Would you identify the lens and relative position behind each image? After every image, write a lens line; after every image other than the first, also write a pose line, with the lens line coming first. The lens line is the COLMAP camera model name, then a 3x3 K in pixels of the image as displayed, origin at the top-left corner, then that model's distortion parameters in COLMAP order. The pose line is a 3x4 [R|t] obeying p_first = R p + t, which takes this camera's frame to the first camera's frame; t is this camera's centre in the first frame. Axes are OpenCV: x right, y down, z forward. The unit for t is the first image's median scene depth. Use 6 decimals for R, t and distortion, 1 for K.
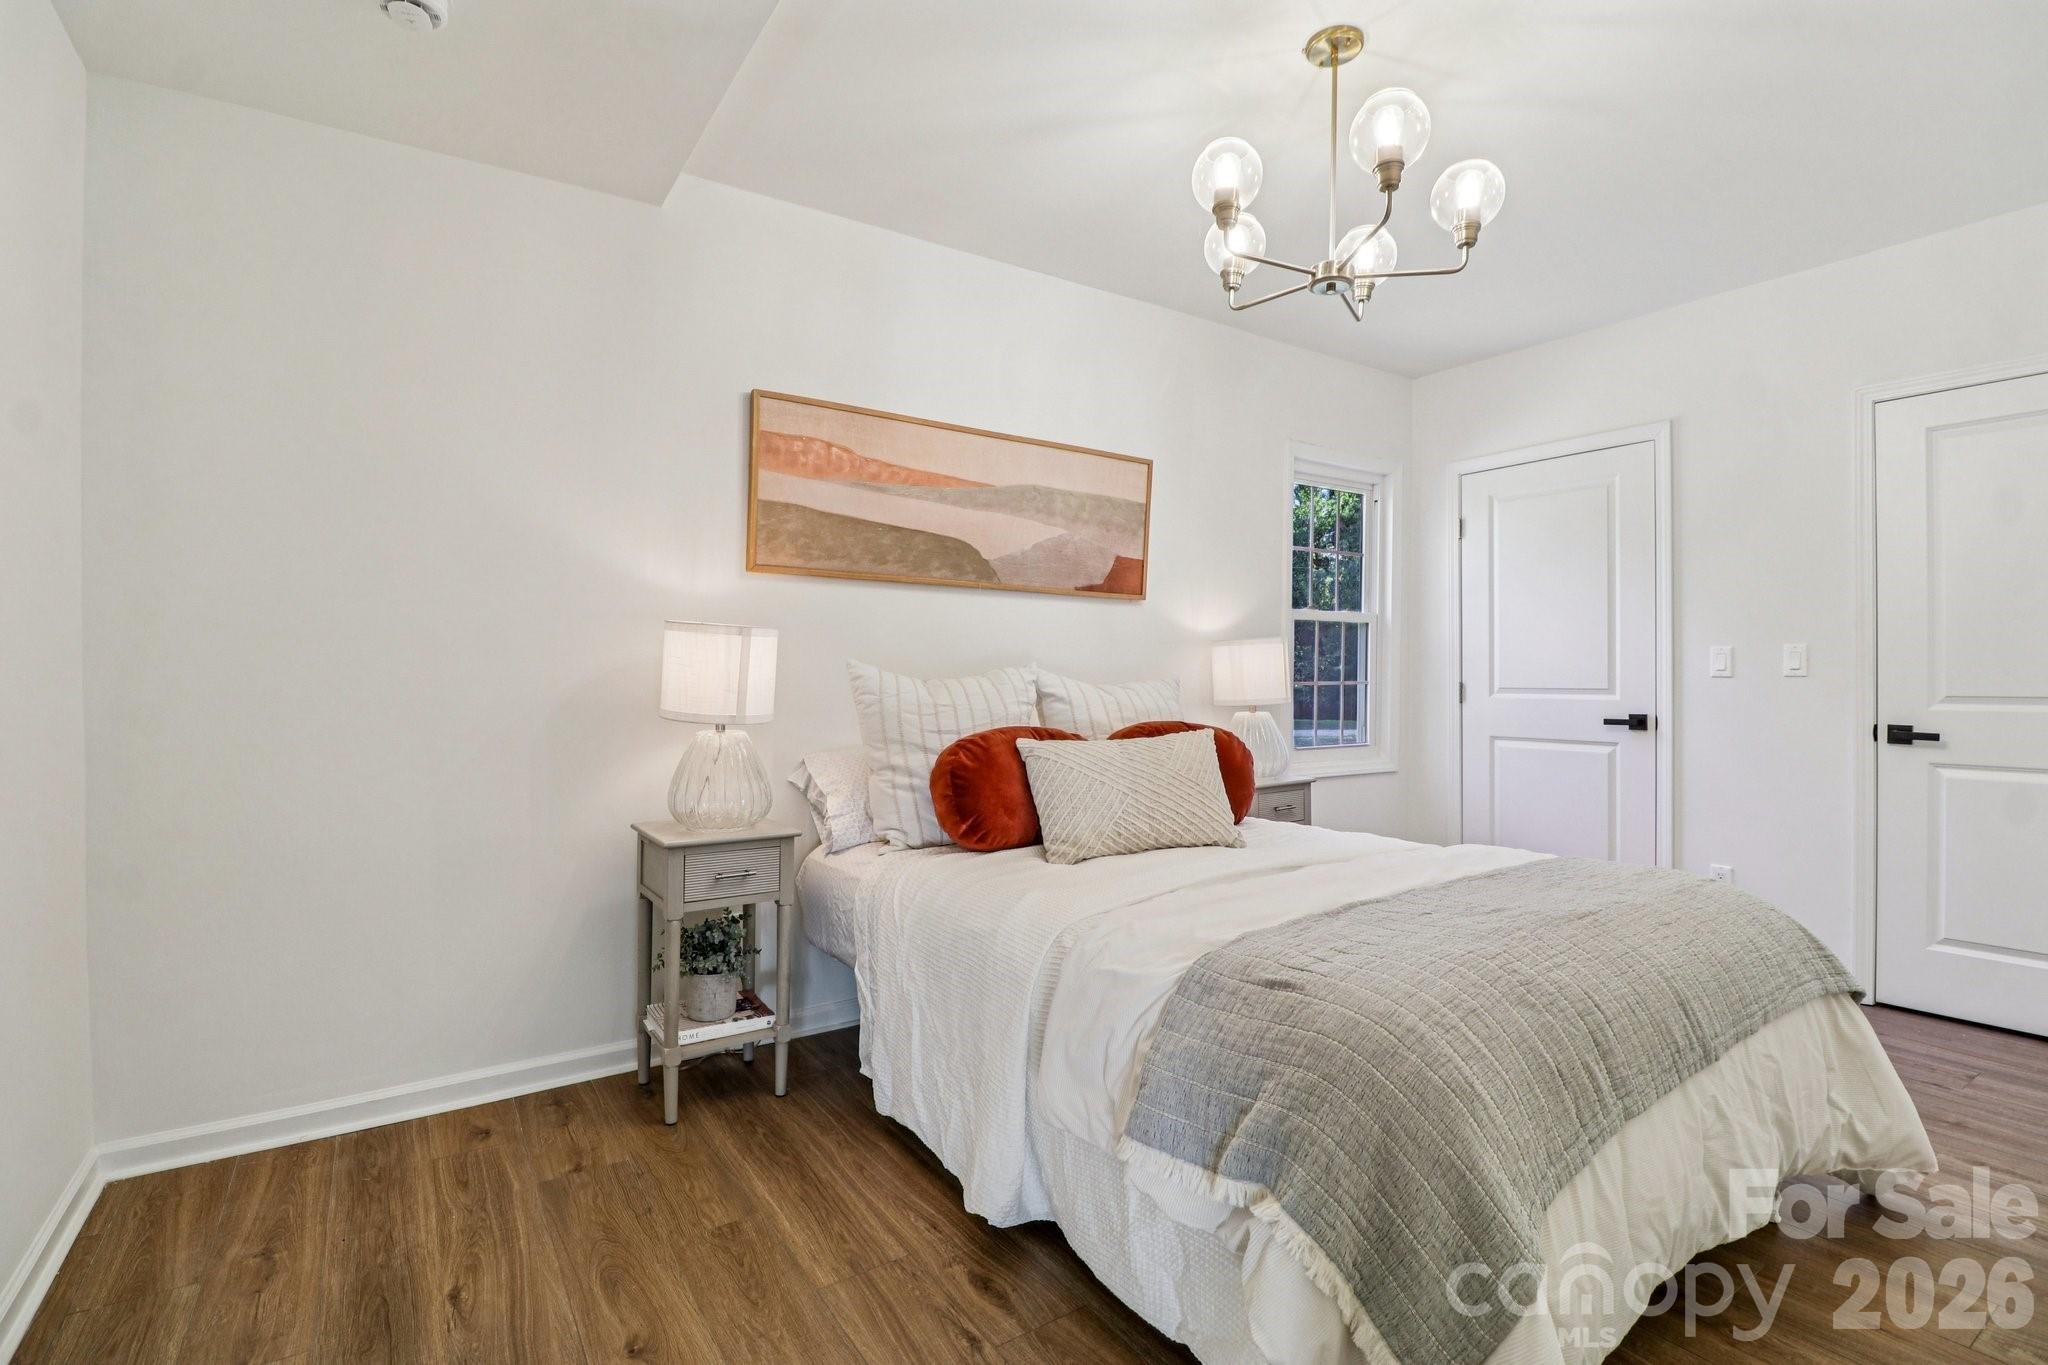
lens RADIAL K [[945.4, 0, 1014.2], [0, 945.4, 670.8], [0, 0, 1]] dist [-0.021359, -0.000444]
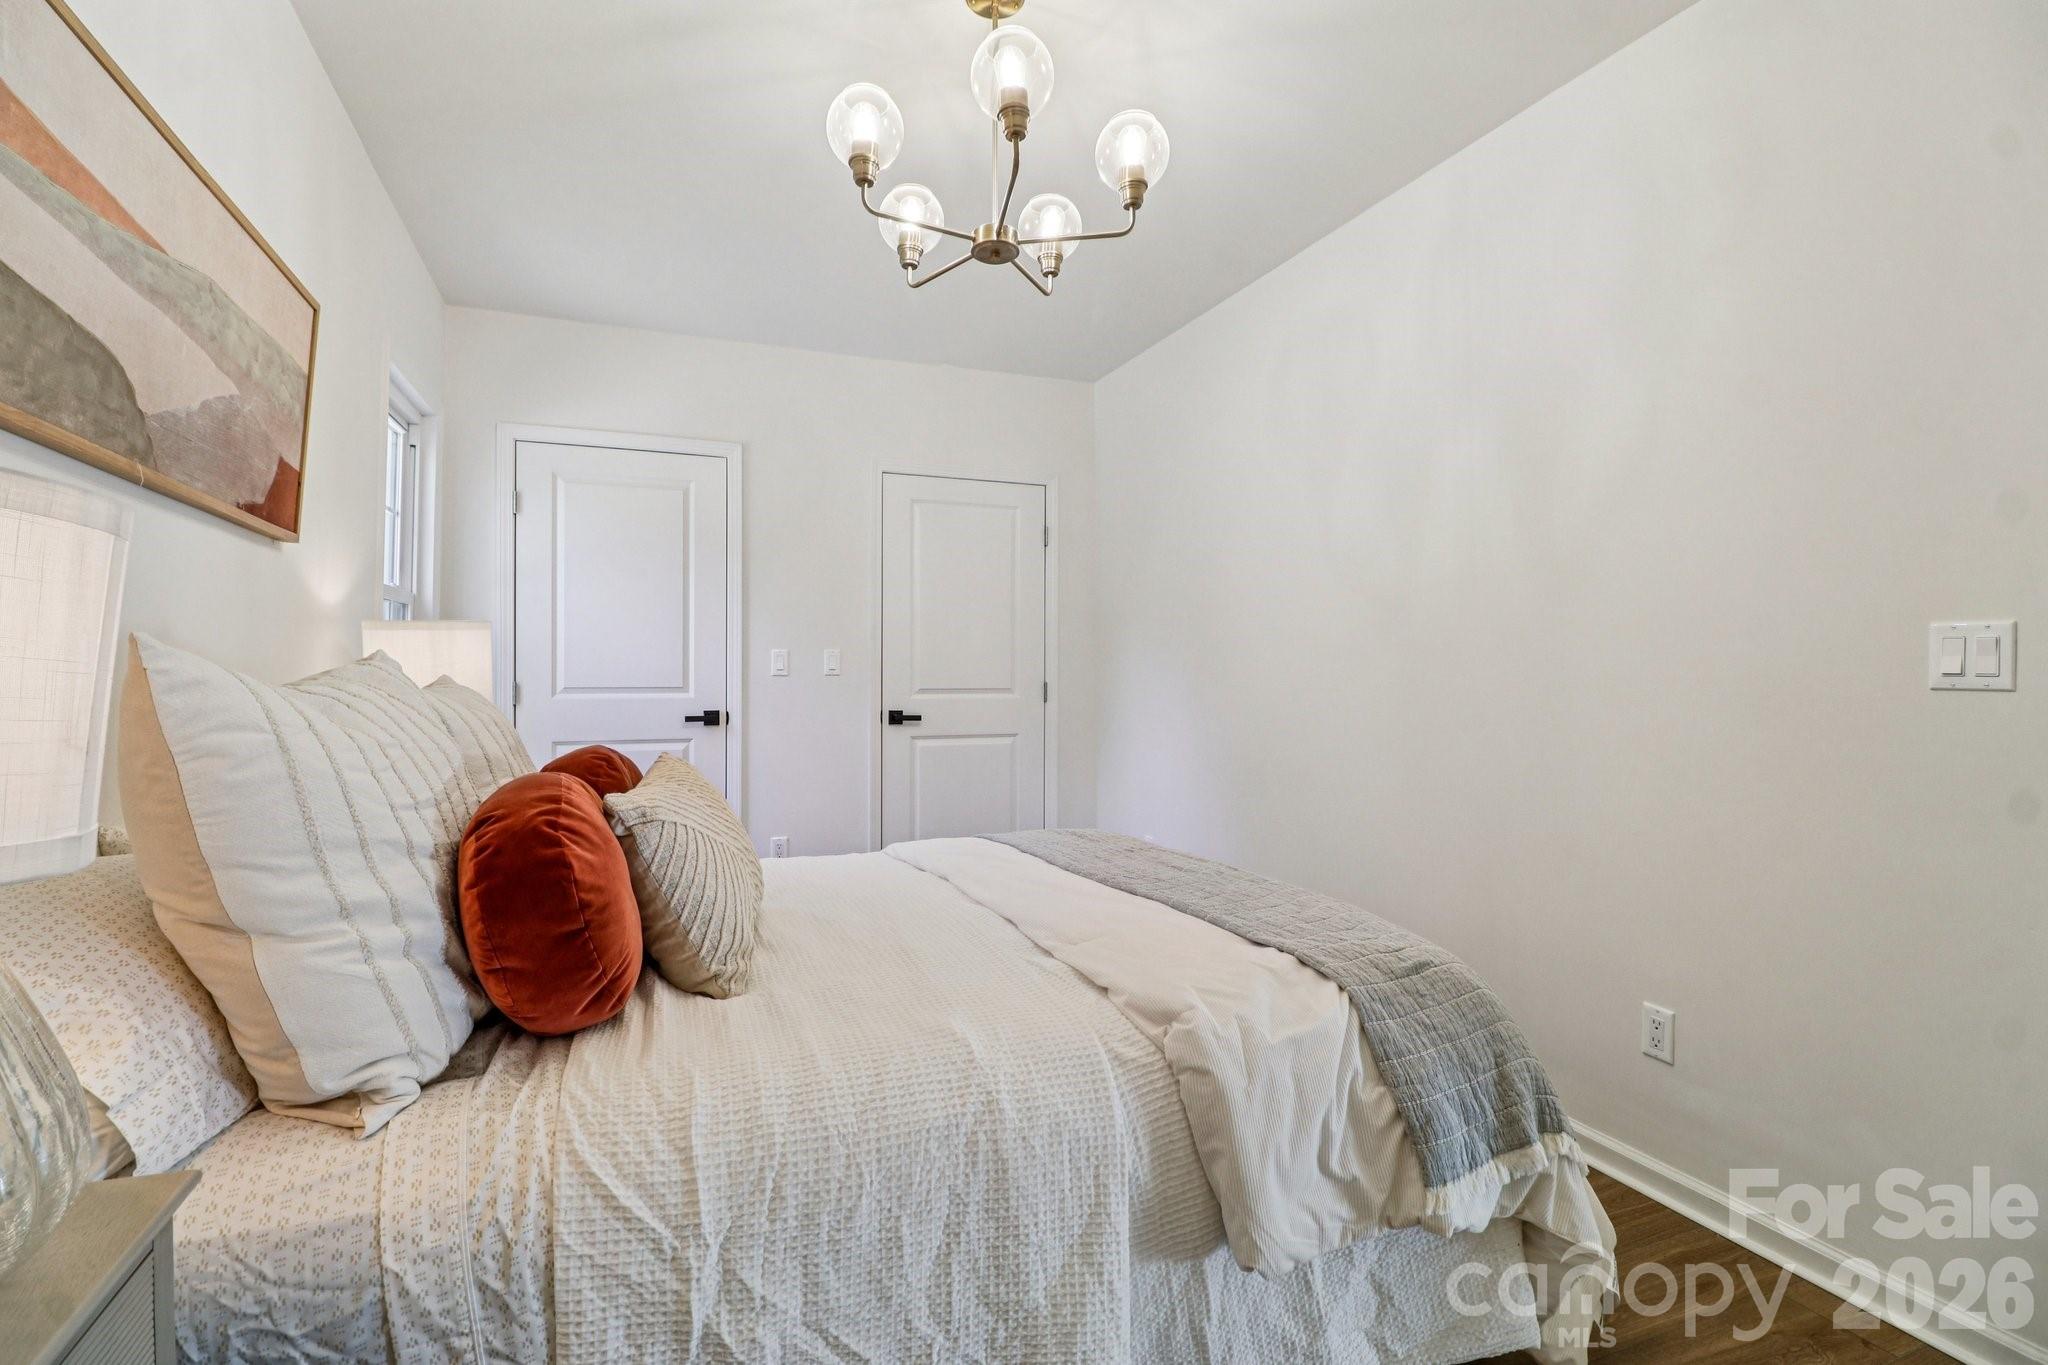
lens RADIAL K [[945.4, 0, 1014.2], [0, 945.4, 670.8], [0, 0, 1]] dist [-0.021359, -0.000444]
pose [[0.196710, 0.002713, 0.980458, -0.343549], [-0.008748, 0.999961, -0.001012, -0.000841], [-0.980423, -0.008378, 0.196726, 0.481775]]
